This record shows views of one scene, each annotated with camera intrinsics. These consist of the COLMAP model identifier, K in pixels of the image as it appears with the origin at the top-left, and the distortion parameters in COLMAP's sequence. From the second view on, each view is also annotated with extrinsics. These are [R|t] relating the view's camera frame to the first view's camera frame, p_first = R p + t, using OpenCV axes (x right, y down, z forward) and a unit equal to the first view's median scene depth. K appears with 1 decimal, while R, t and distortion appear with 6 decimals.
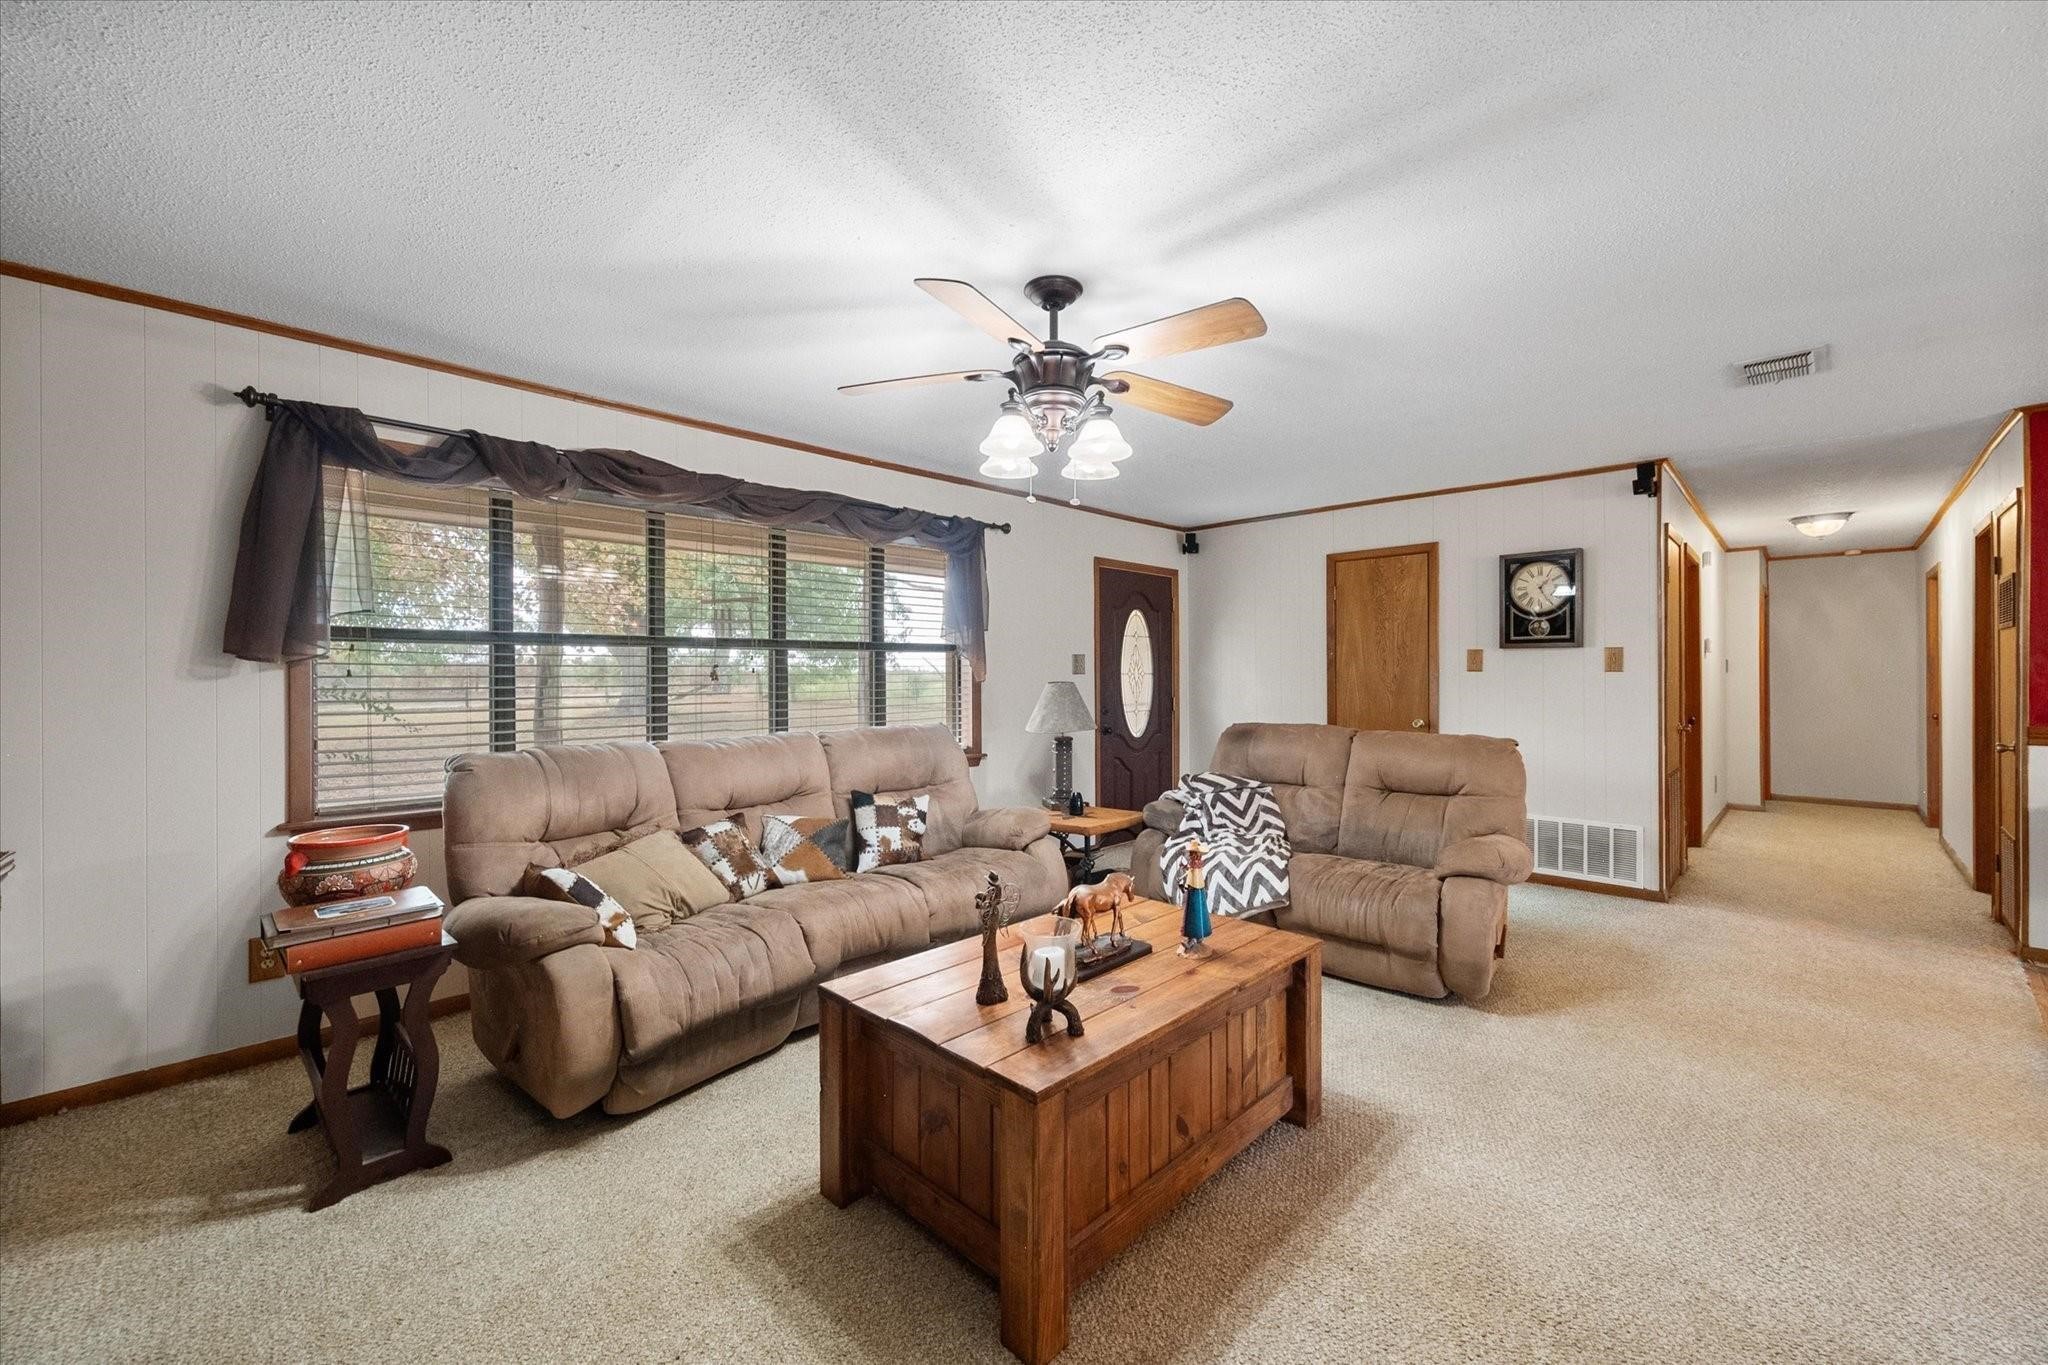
lens RADIAL K [[811.5, 0, 1023.7], [0, 811.5, 678.5], [0, 0, 1]] dist [0.000116, -0.000248]
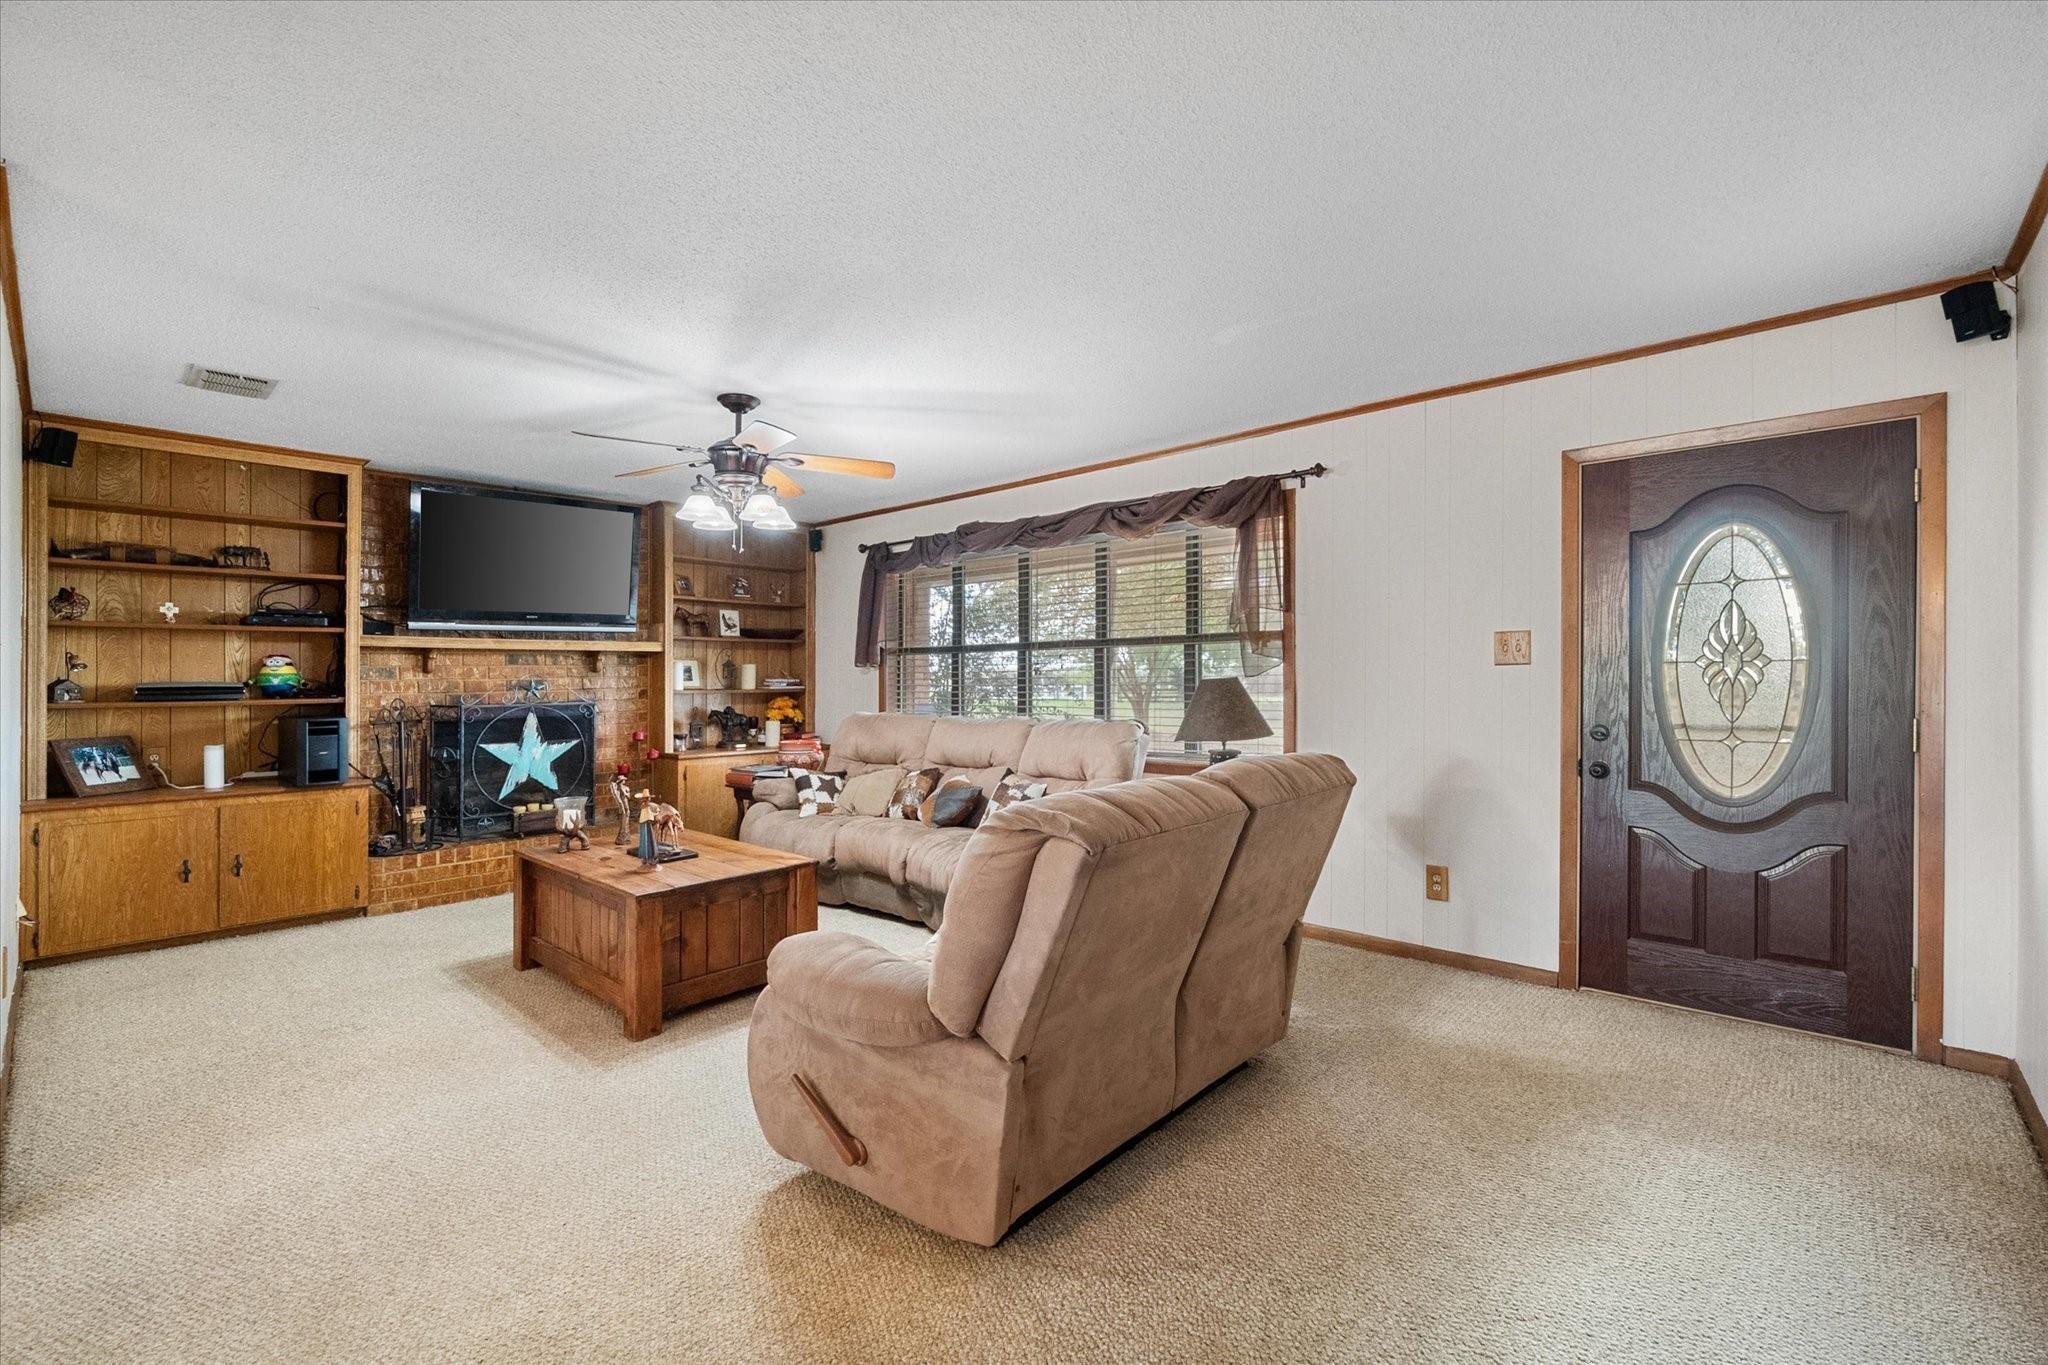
lens RADIAL K [[869.4, 0, 1020.9], [0, 869.4, 679.7], [0, 0, 1]] dist [0.001323, 0.000134]
pose [[0.039014, 0.010394, -0.999185, 1.051213], [0.005030, 0.999931, 0.010598, -0.004972], [0.999226, -0.005439, 0.038959, 0.958757]]
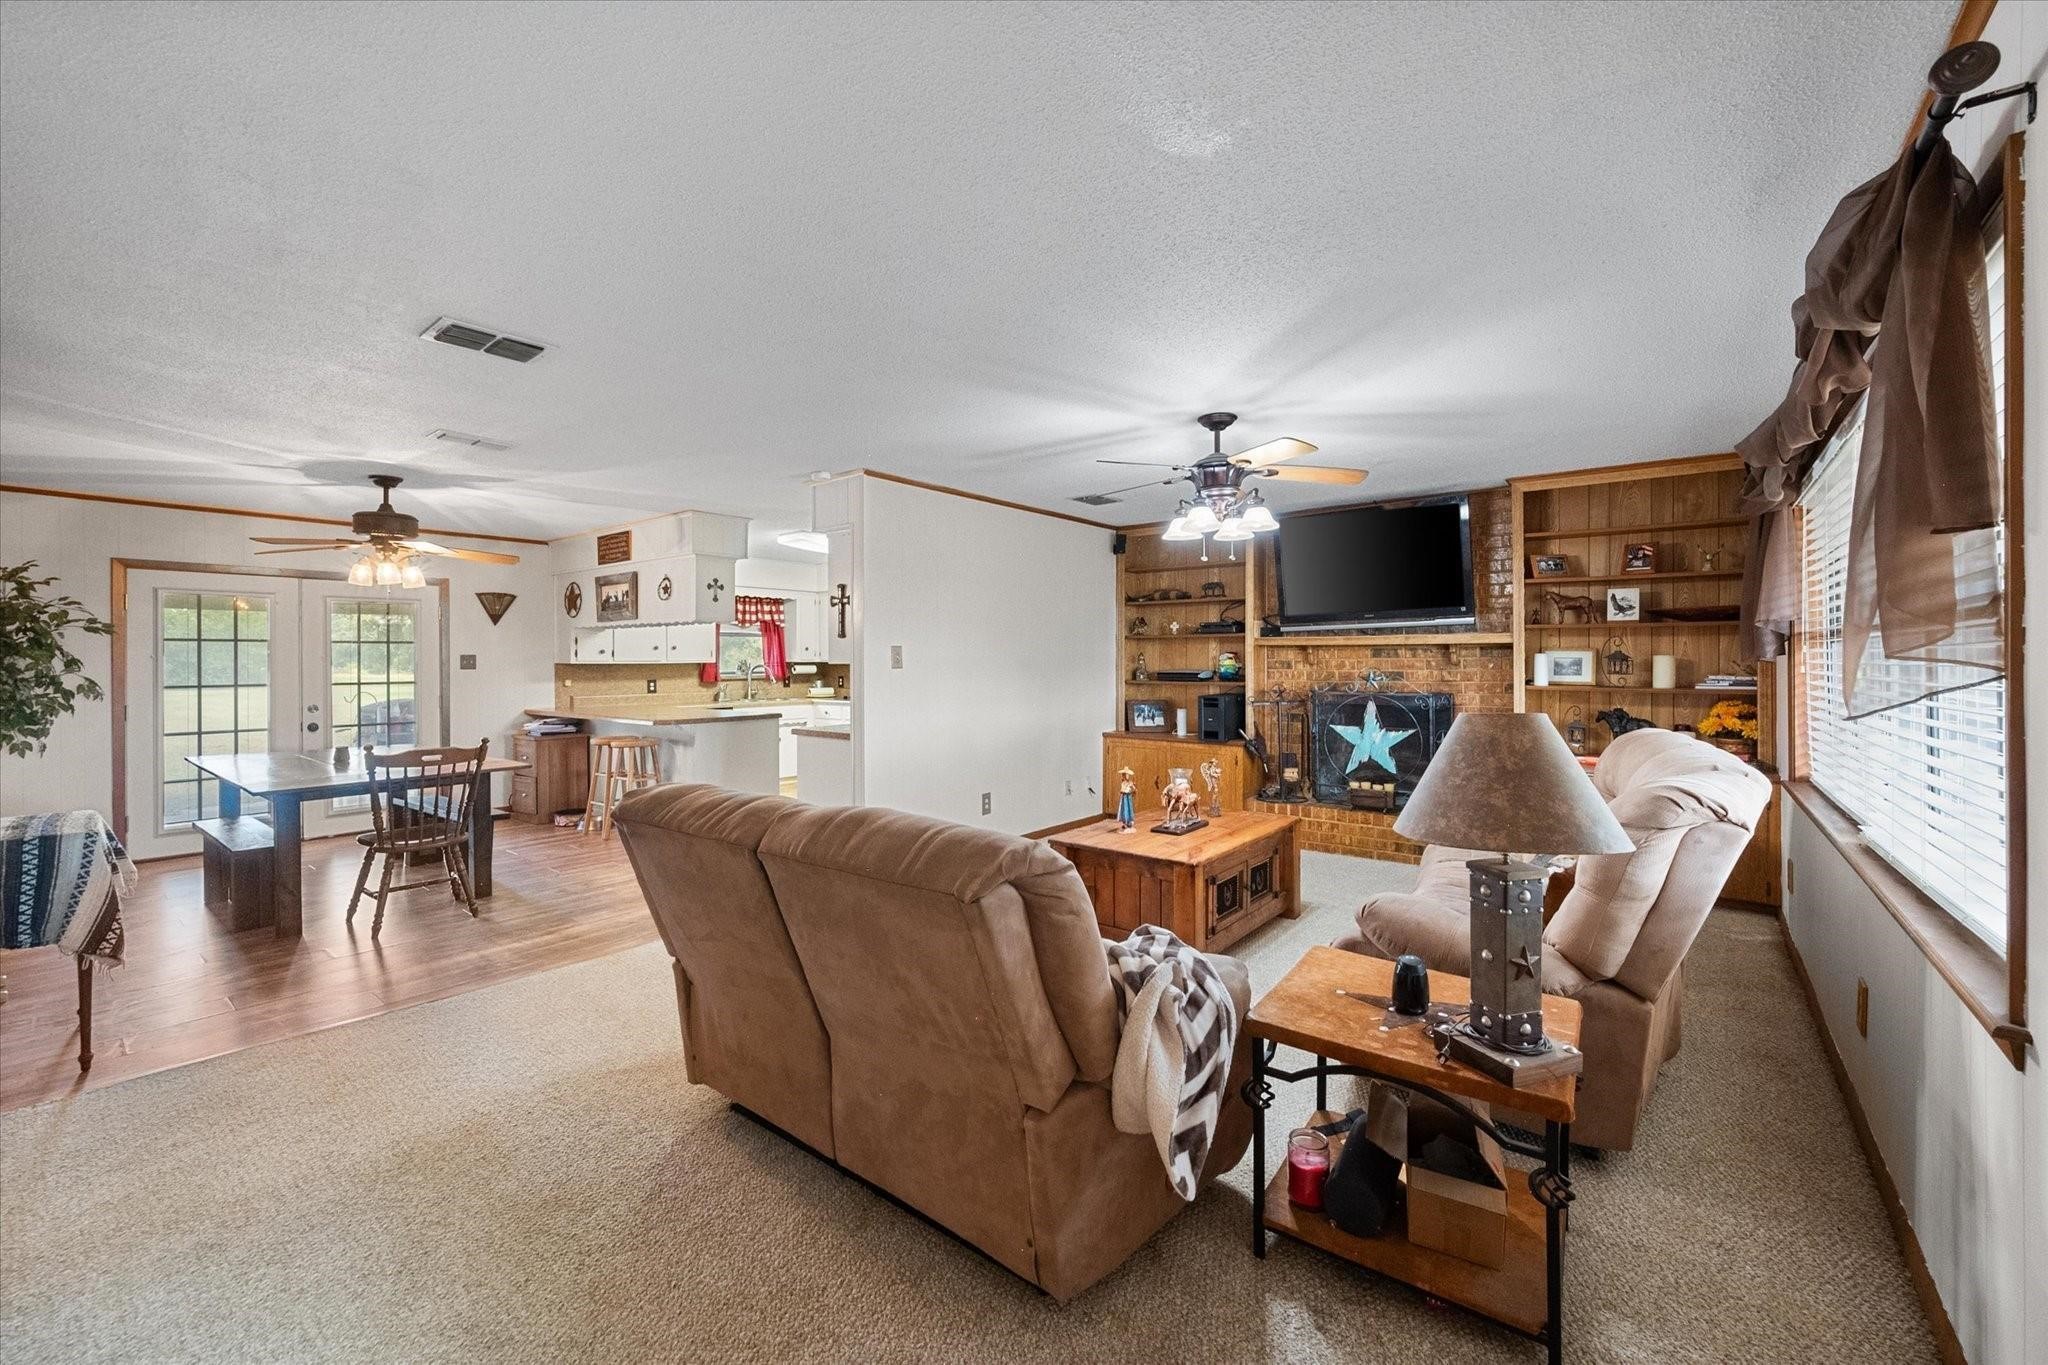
lens RADIAL K [[811.5, 0, 1025.0], [0, 811.5, 654.7], [0, 0, 1]] dist [0.000116, -0.000248]
pose [[-0.994295, 0.009448, -0.106248, 0.367302], [0.009524, 0.999955, -0.000209, -0.031356], [0.106242, -0.001220, -0.994340, 1.645575]]
